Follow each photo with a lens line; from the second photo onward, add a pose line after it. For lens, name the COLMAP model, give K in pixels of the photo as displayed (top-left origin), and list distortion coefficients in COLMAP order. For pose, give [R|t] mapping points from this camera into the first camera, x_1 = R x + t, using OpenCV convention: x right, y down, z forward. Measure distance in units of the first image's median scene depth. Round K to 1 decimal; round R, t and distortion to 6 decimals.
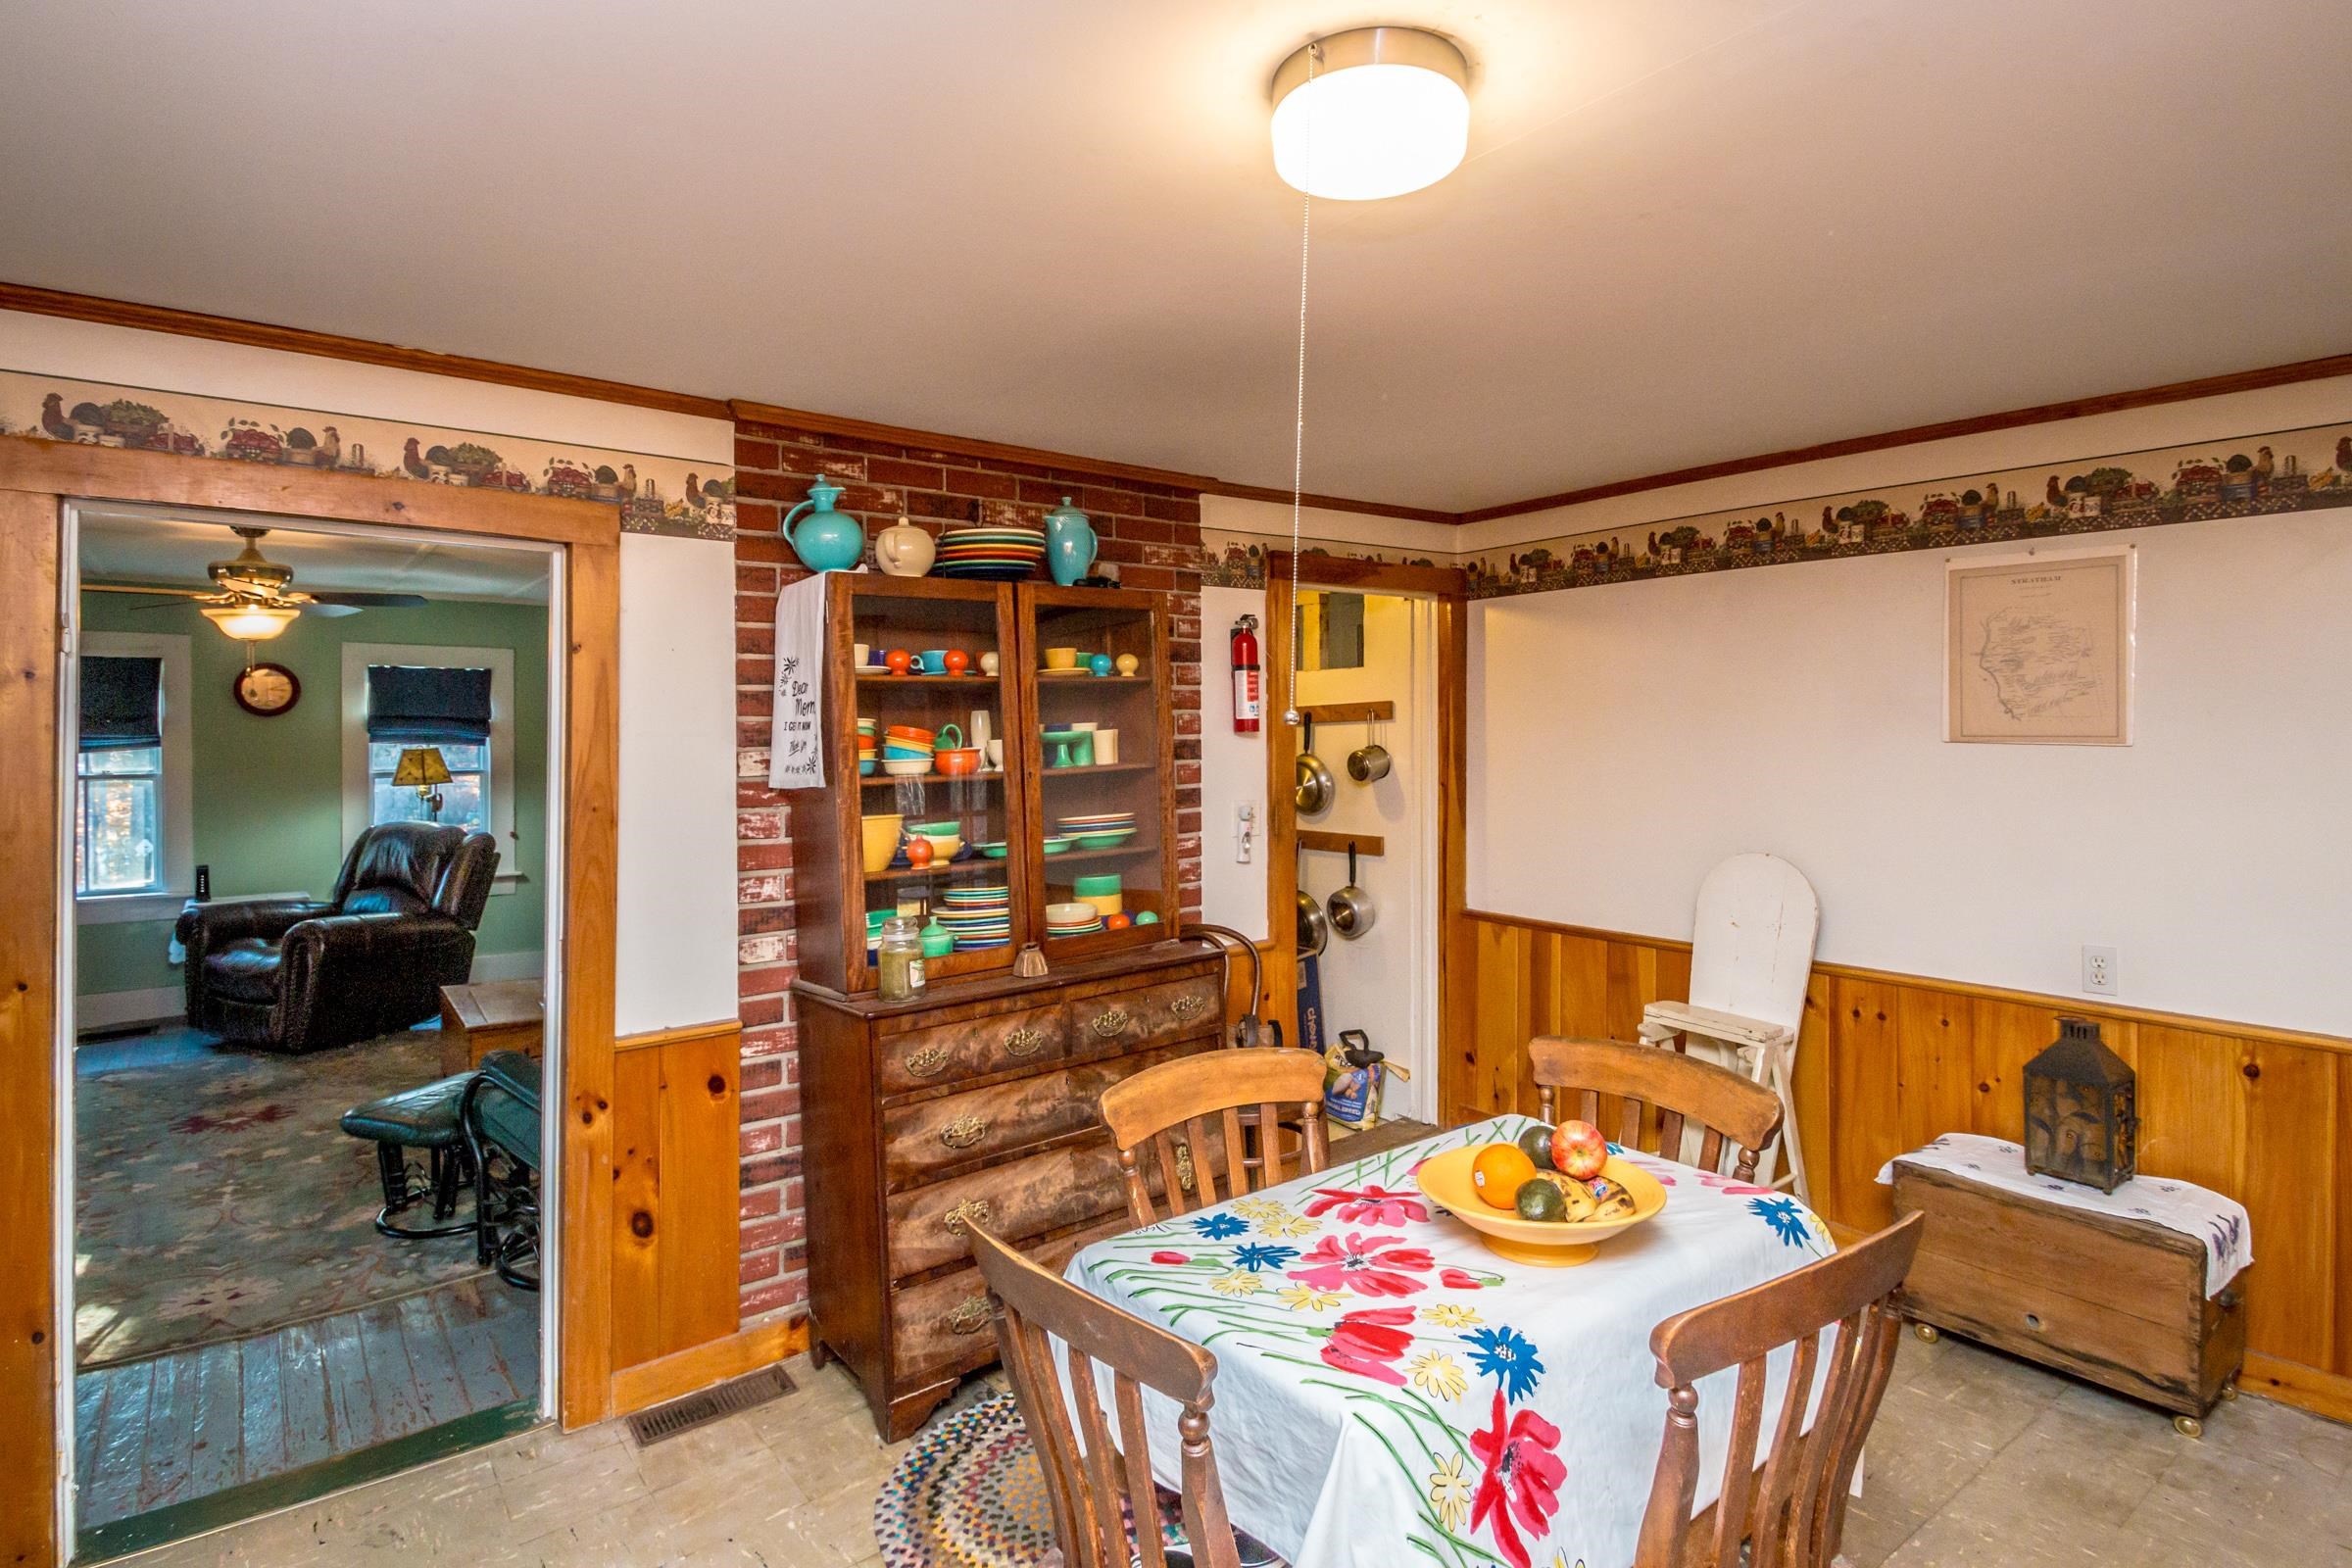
lens RADIAL K [[1185.7, 0, 1172.9], [0, 1185.7, 733.2], [0, 0, 1]] dist [-0.018043, -0.000330]
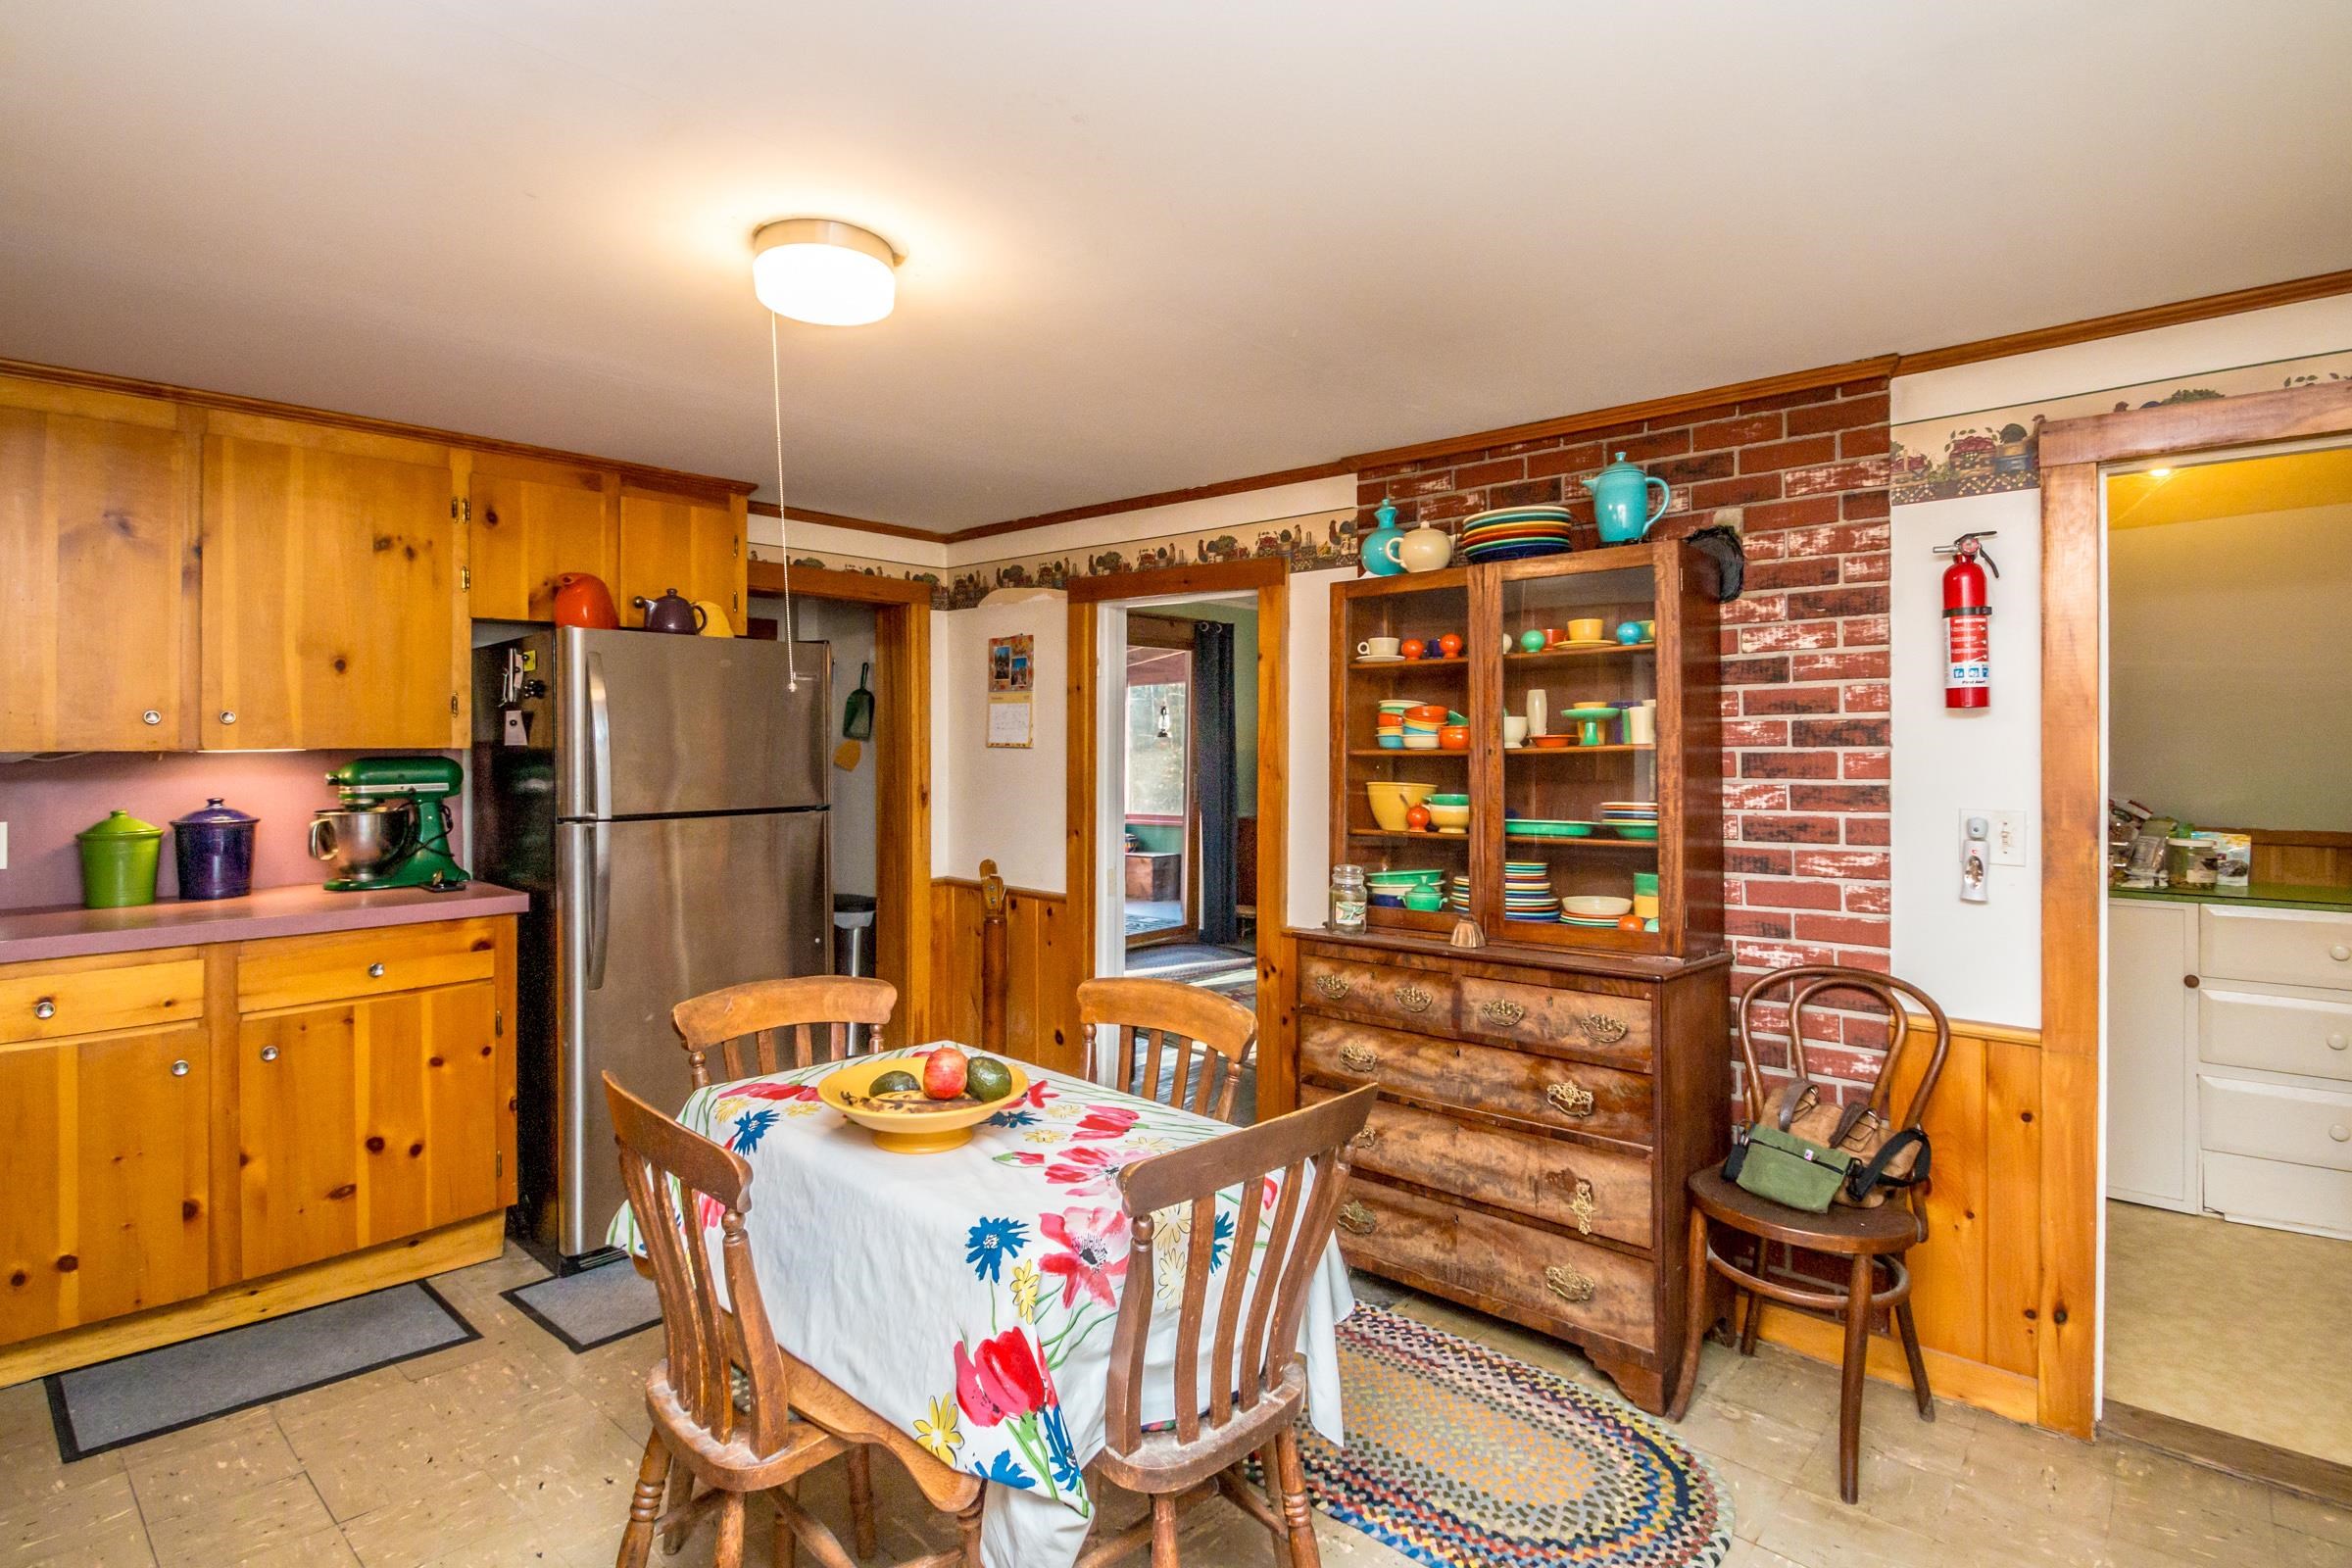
lens RADIAL K [[1168.5, 0, 1186.1], [0, 1168.5, 710.2], [0, 0, 1]] dist [0.014603, -0.000641]
pose [[0.182862, -0.011479, -0.983072, 0.796771], [0.000563, 0.999933, -0.011571, 0.009883], [0.983138, 0.001563, 0.182856, 0.547920]]
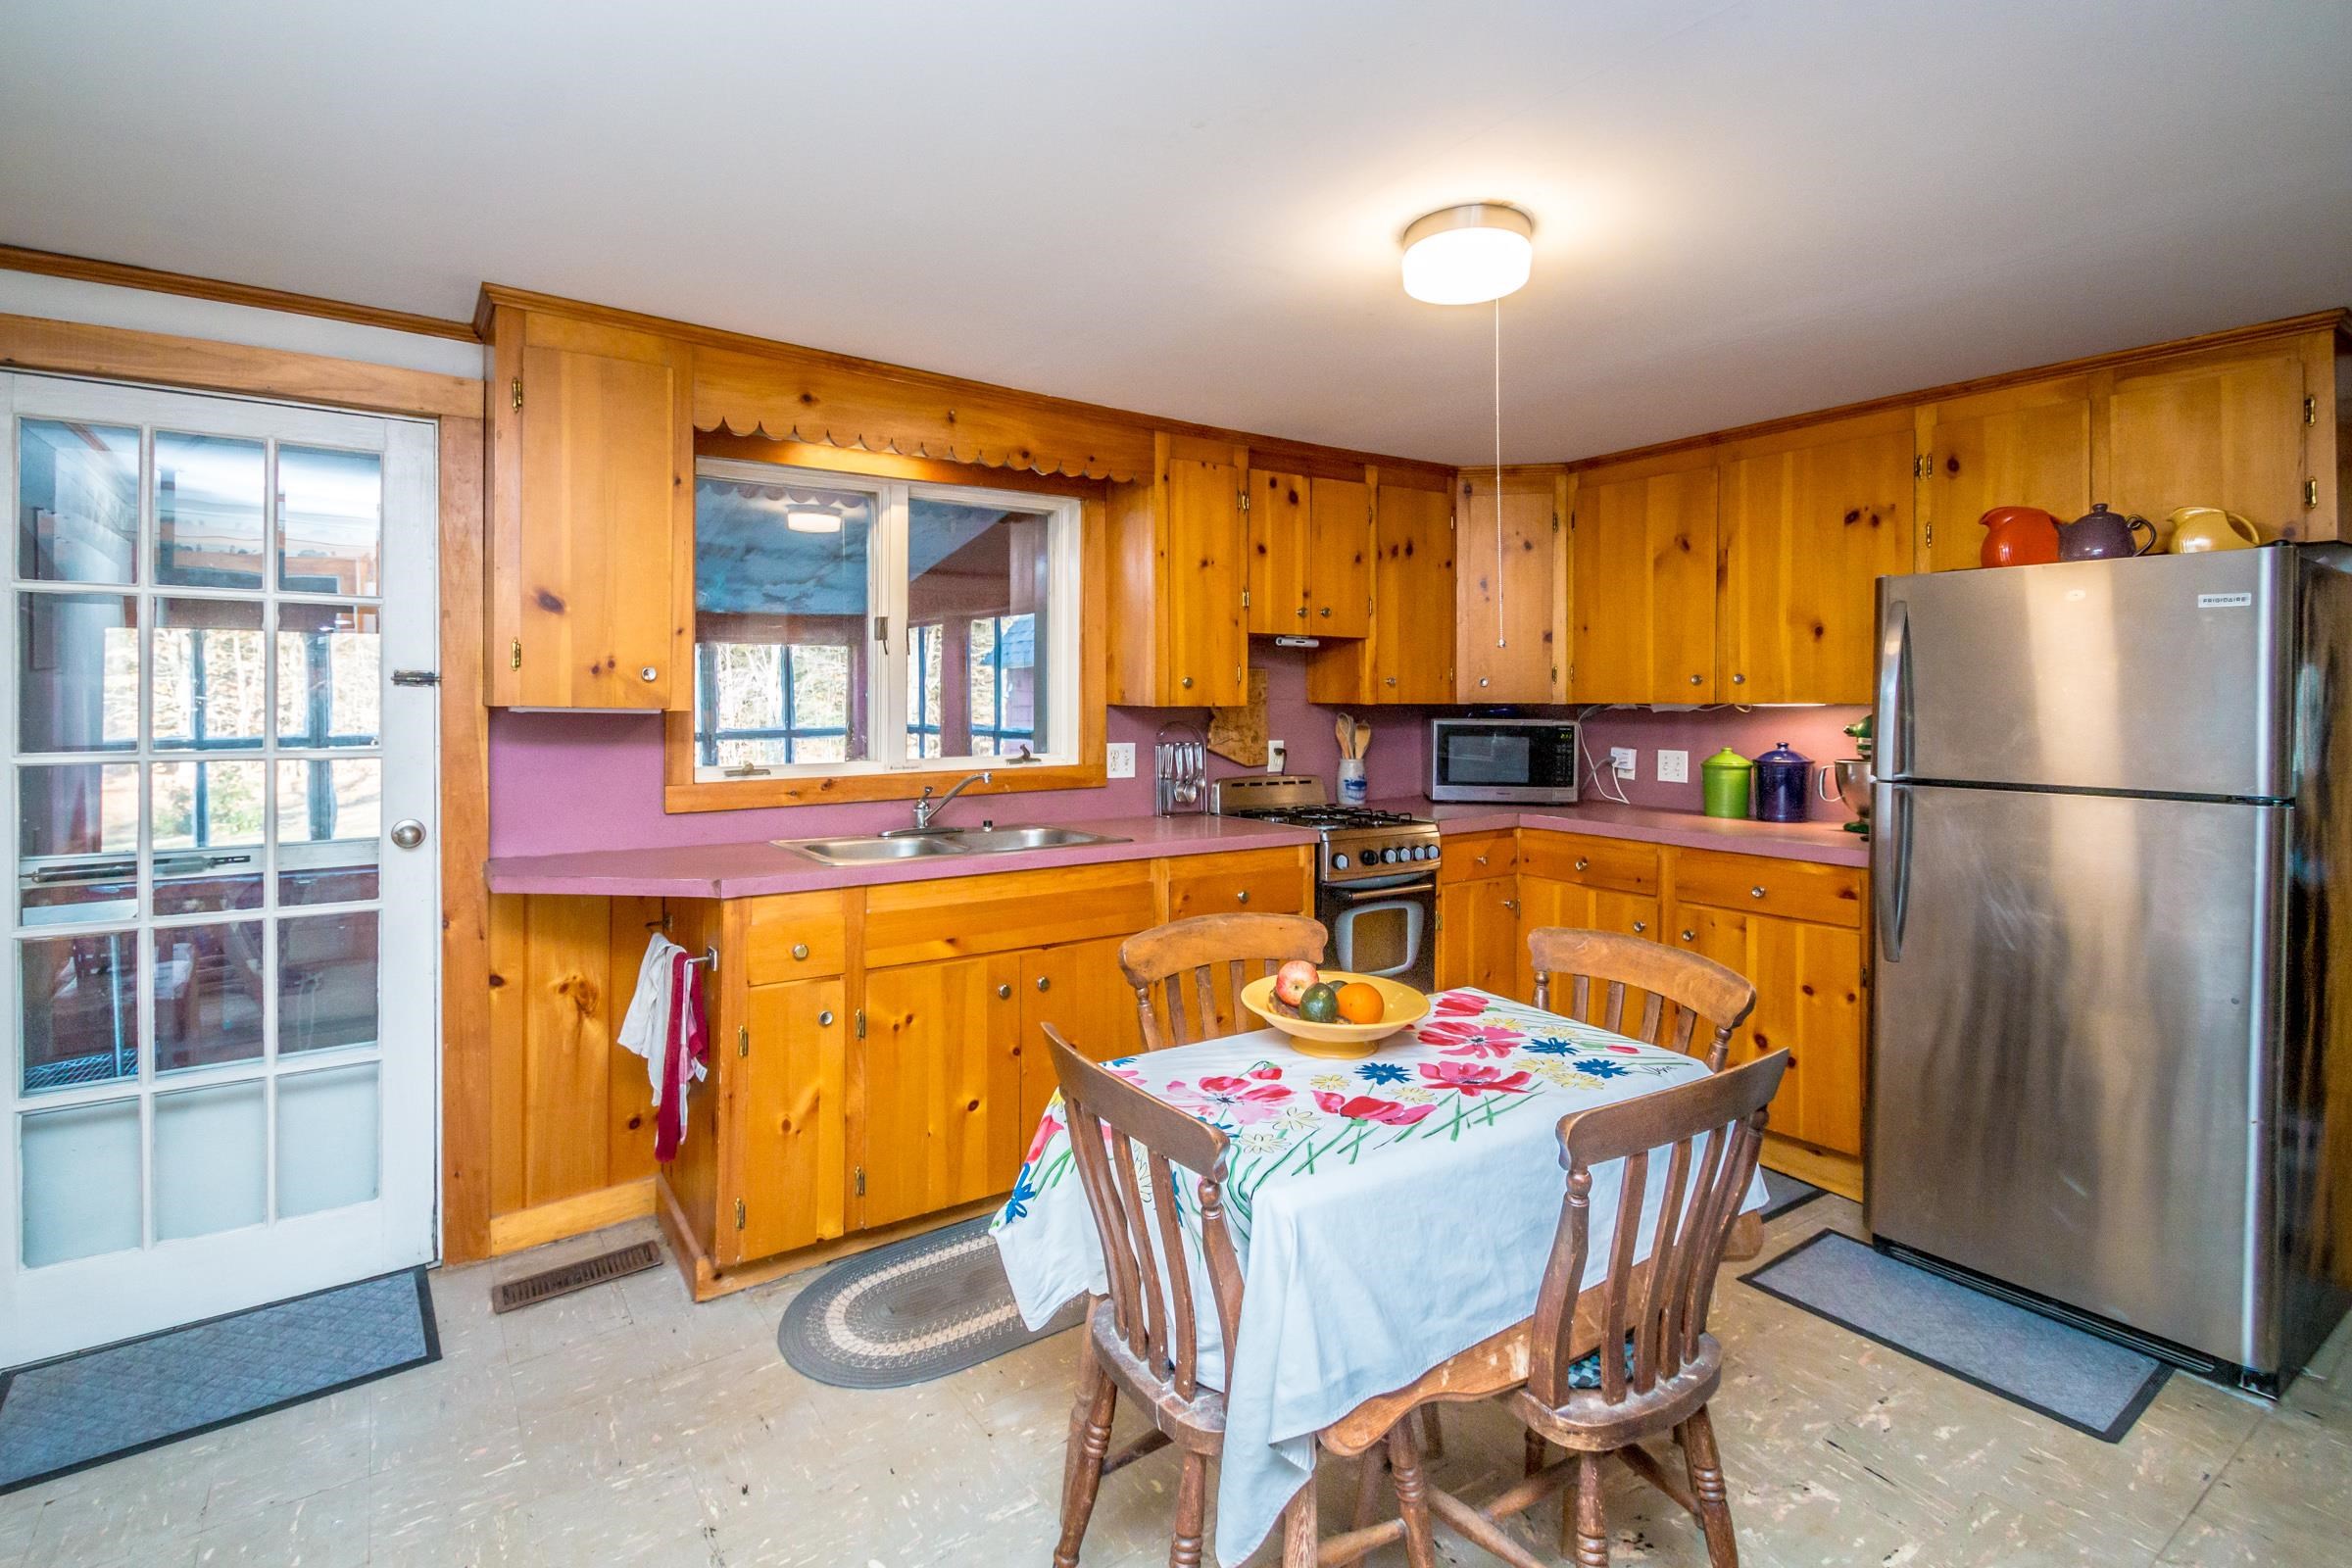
lens RADIAL K [[1122.6, 0, 1182.8], [0, 1122.6, 697.5], [0, 0, 1]] dist [-0.000609, 0.000171]
pose [[-0.998826, -0.000188, 0.048447, 0.220012], [-0.000365, 0.999993, -0.003640, 0.029931], [-0.048446, -0.003653, -0.998819, 1.175373]]
